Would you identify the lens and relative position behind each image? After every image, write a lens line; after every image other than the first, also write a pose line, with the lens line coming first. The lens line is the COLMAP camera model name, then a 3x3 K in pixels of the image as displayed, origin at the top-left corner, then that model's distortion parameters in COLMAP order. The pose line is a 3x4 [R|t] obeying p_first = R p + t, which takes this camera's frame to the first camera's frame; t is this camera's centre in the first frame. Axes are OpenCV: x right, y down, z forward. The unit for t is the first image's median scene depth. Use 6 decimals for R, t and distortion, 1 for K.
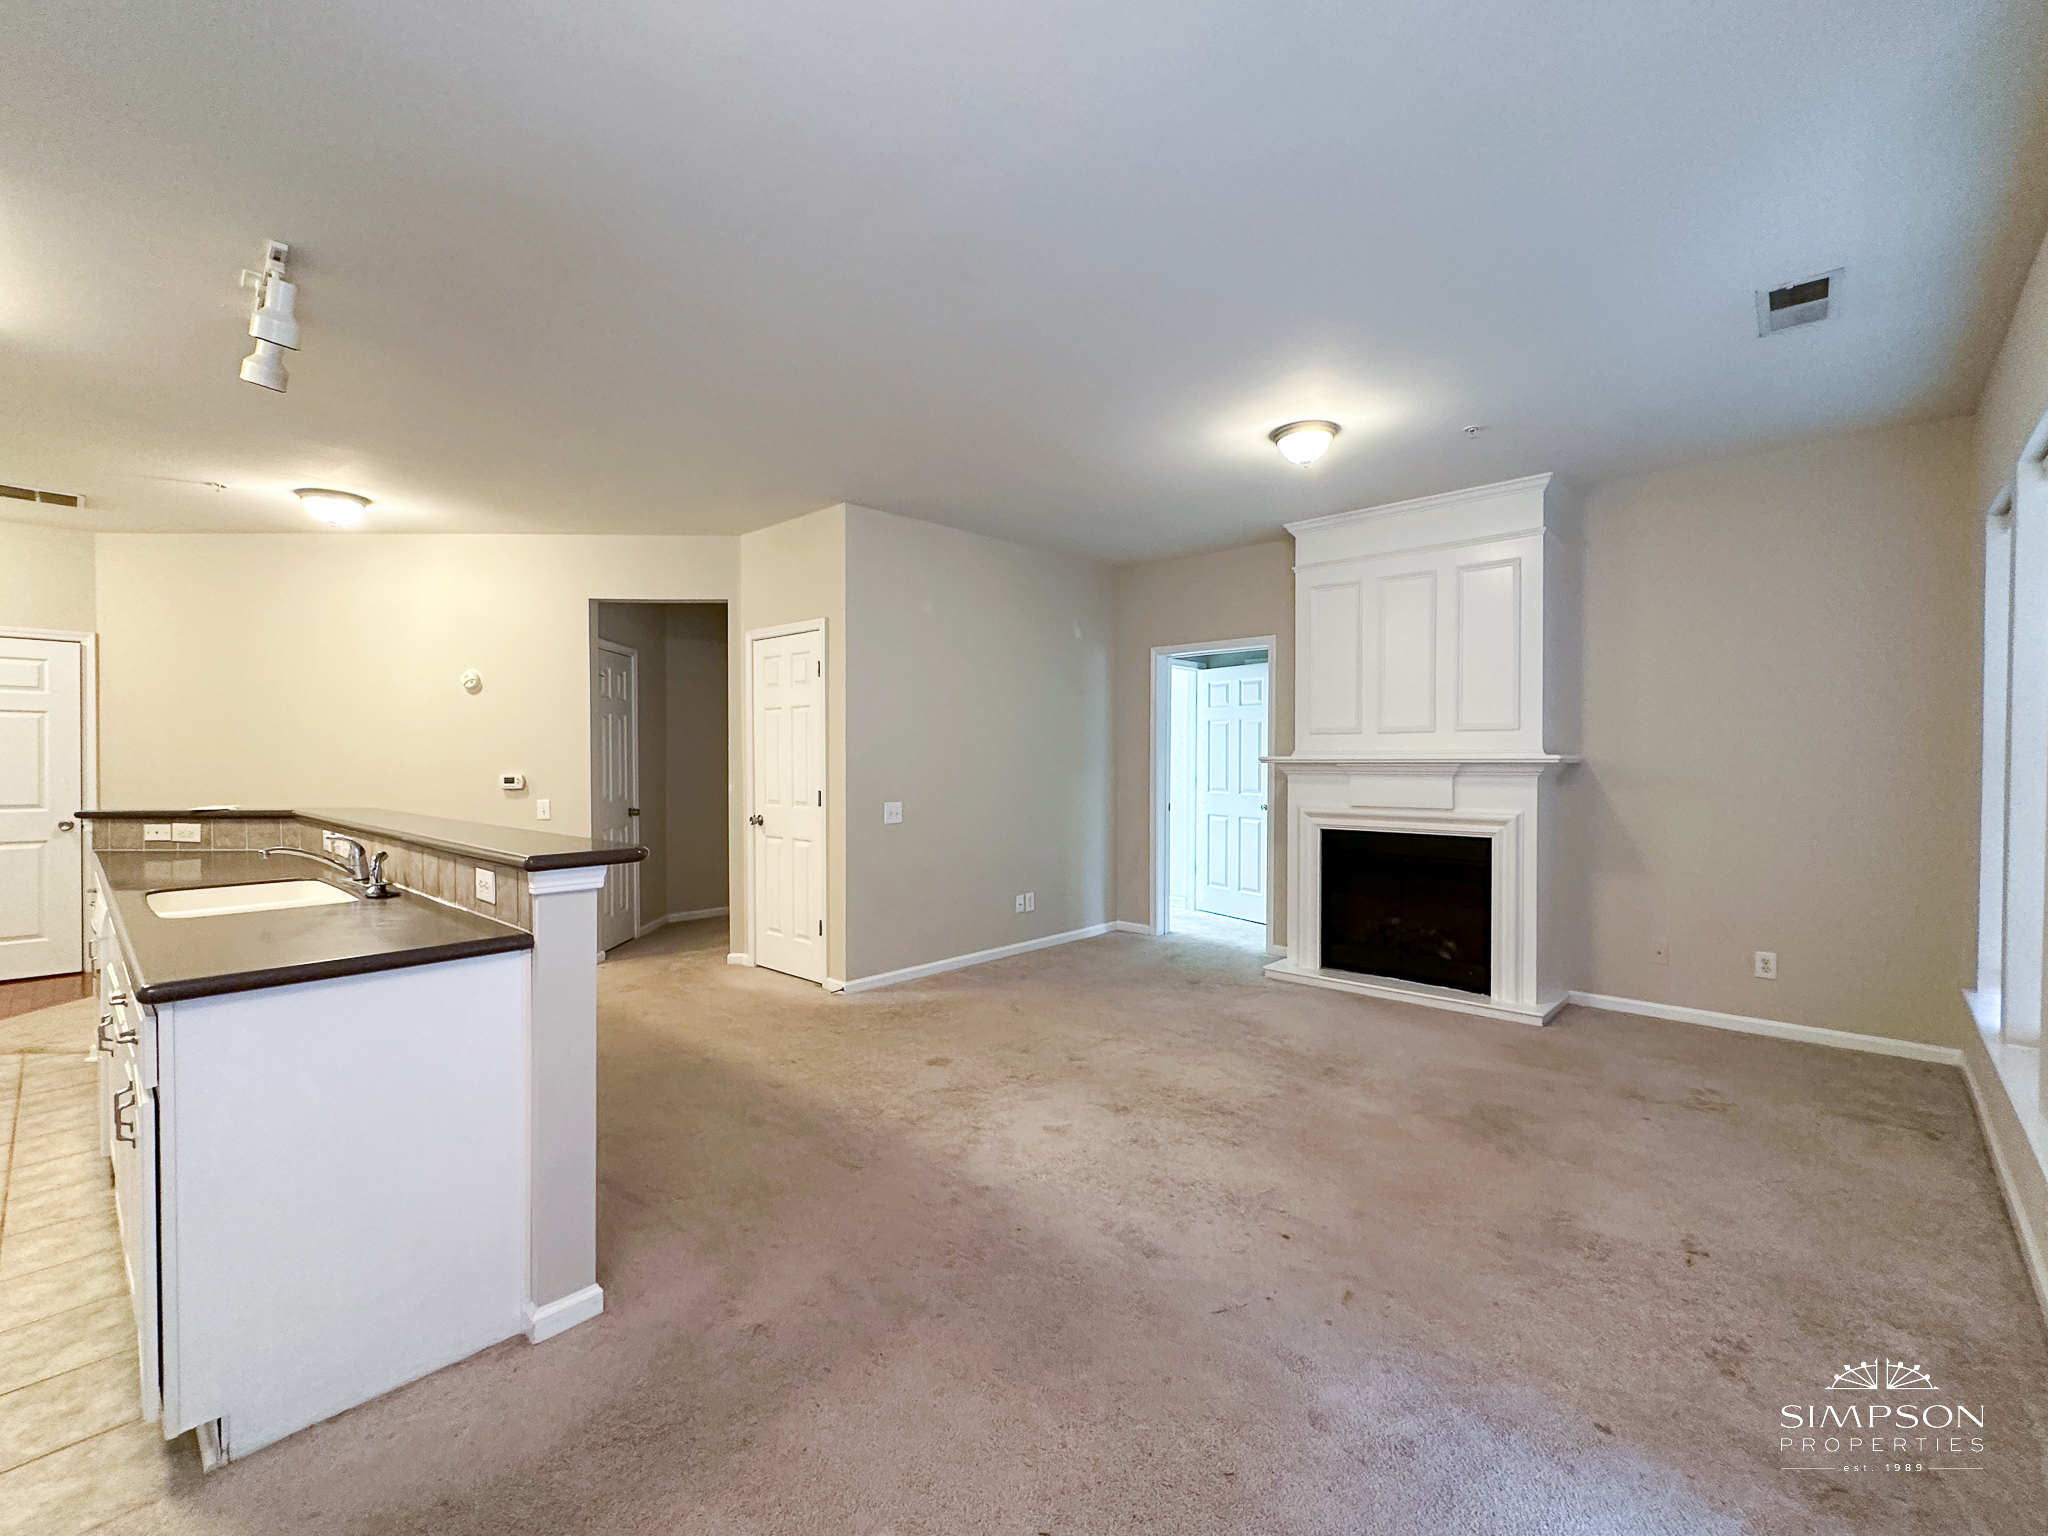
lens RADIAL K [[886.6, 0, 1008.6], [0, 886.6, 754.1], [0, 0, 1]] dist [-0.009024, 0.001351]
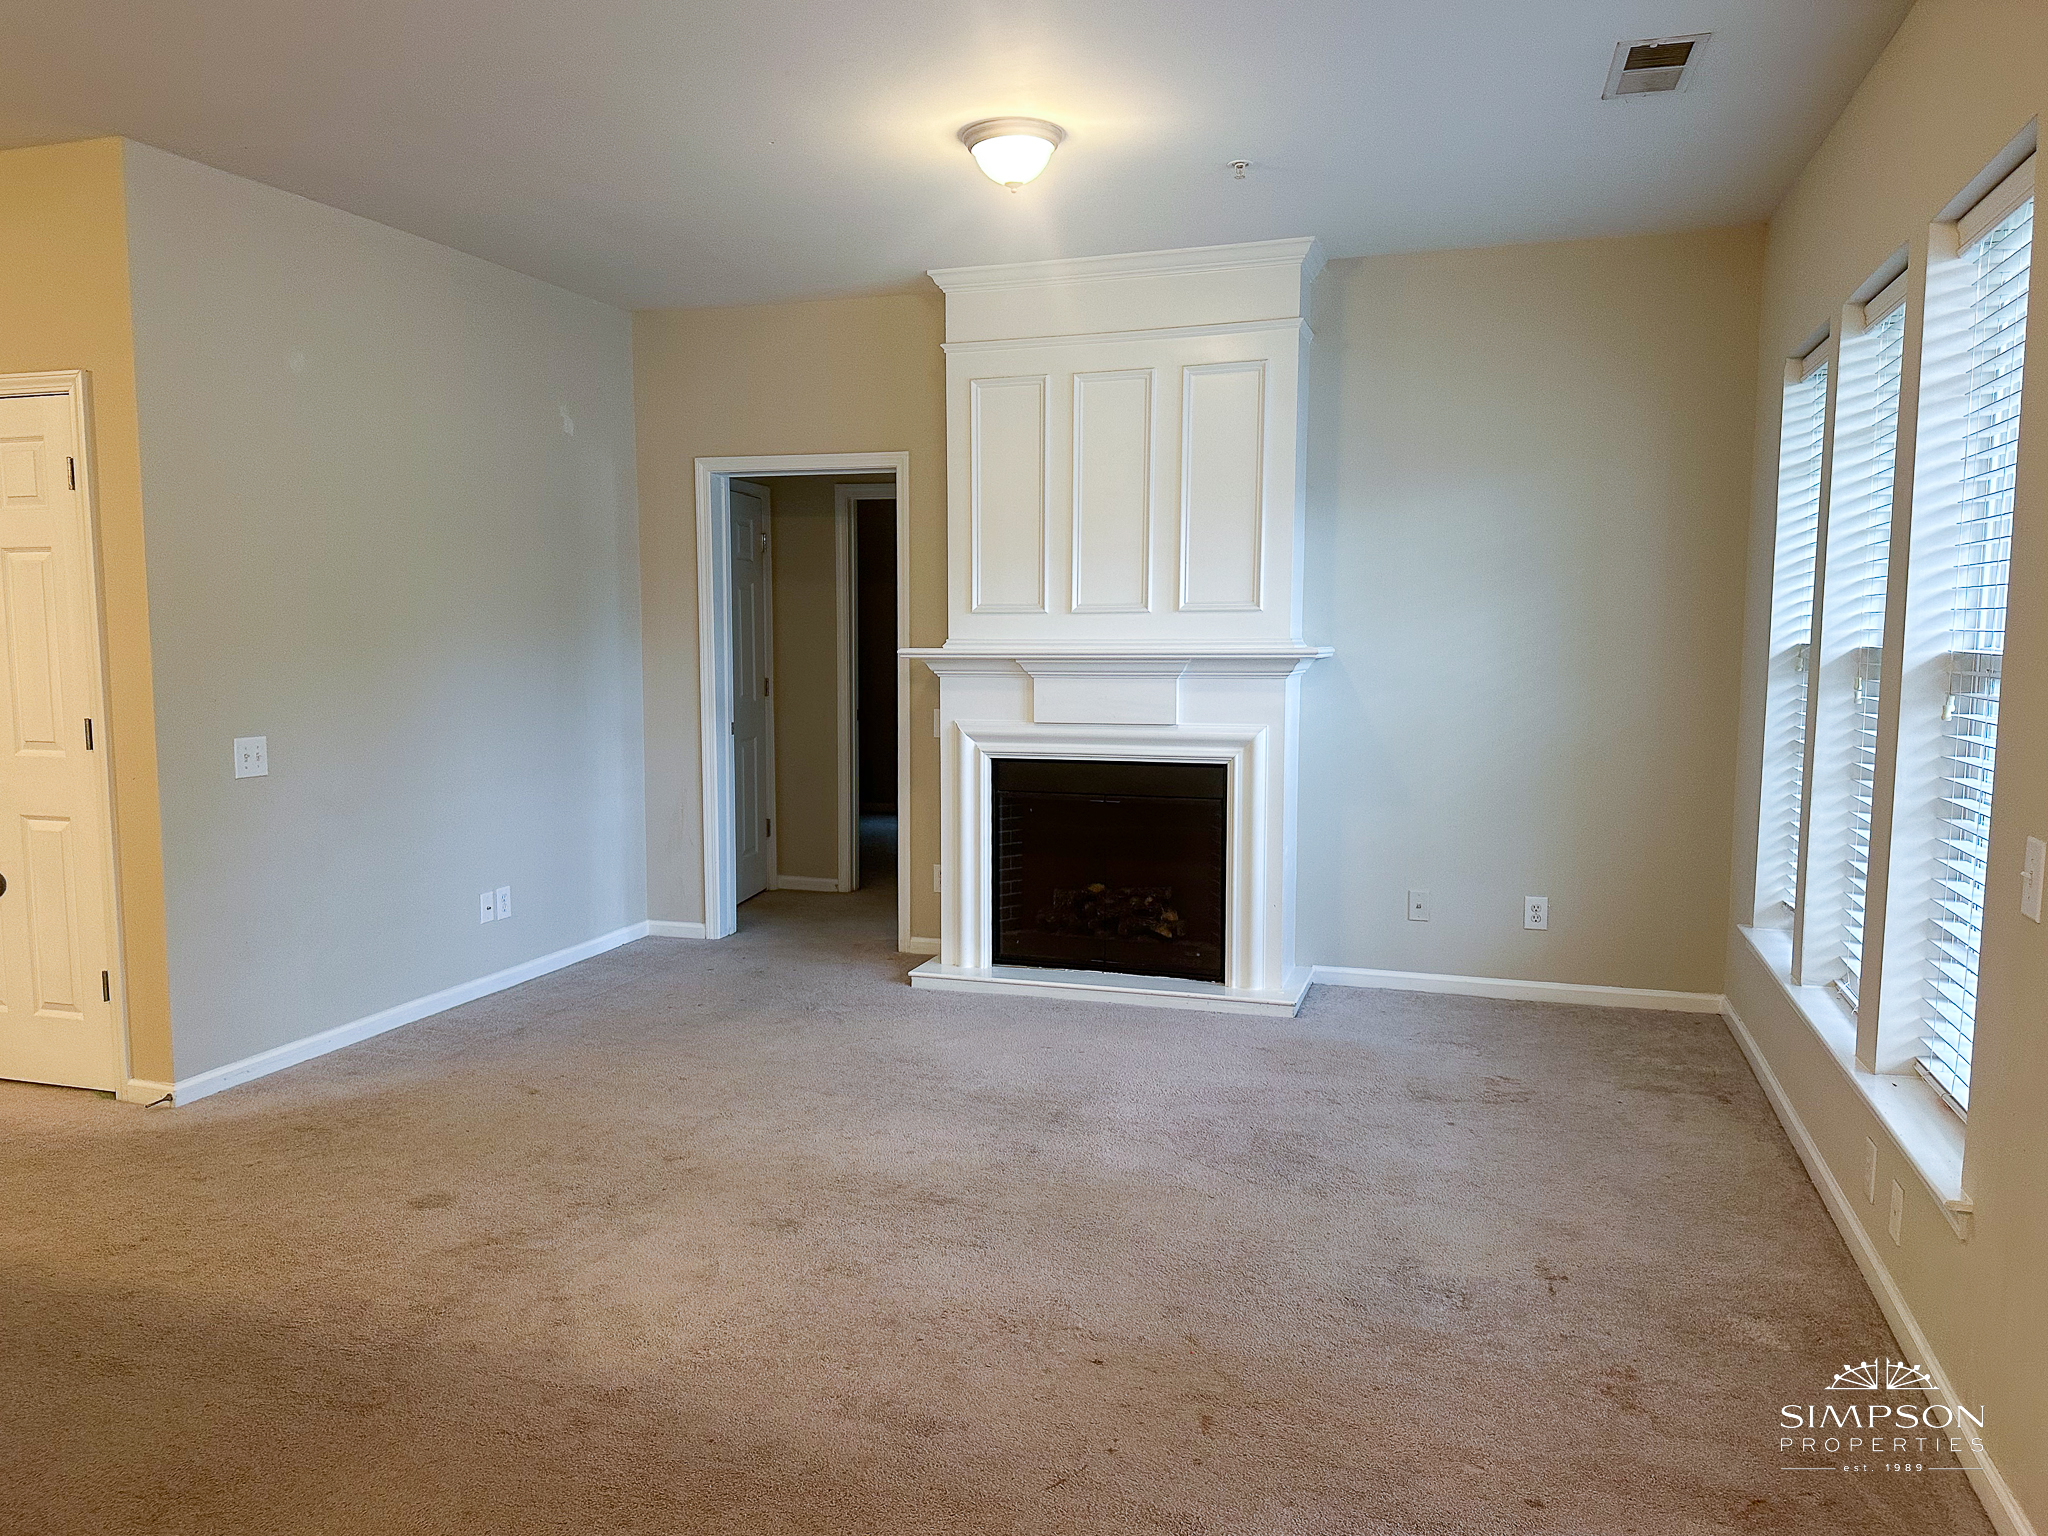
lens RADIAL K [[1482.8, 0, 1020.4], [0, 1482.8, 774.8], [0, 0, 1]] dist [0.039058, -0.046944]
pose [[0.903240, -0.041722, 0.427104, -0.144580], [-0.002667, 0.994698, 0.102807, -0.023837], [-0.429128, -0.093999, 0.898339, 0.006458]]
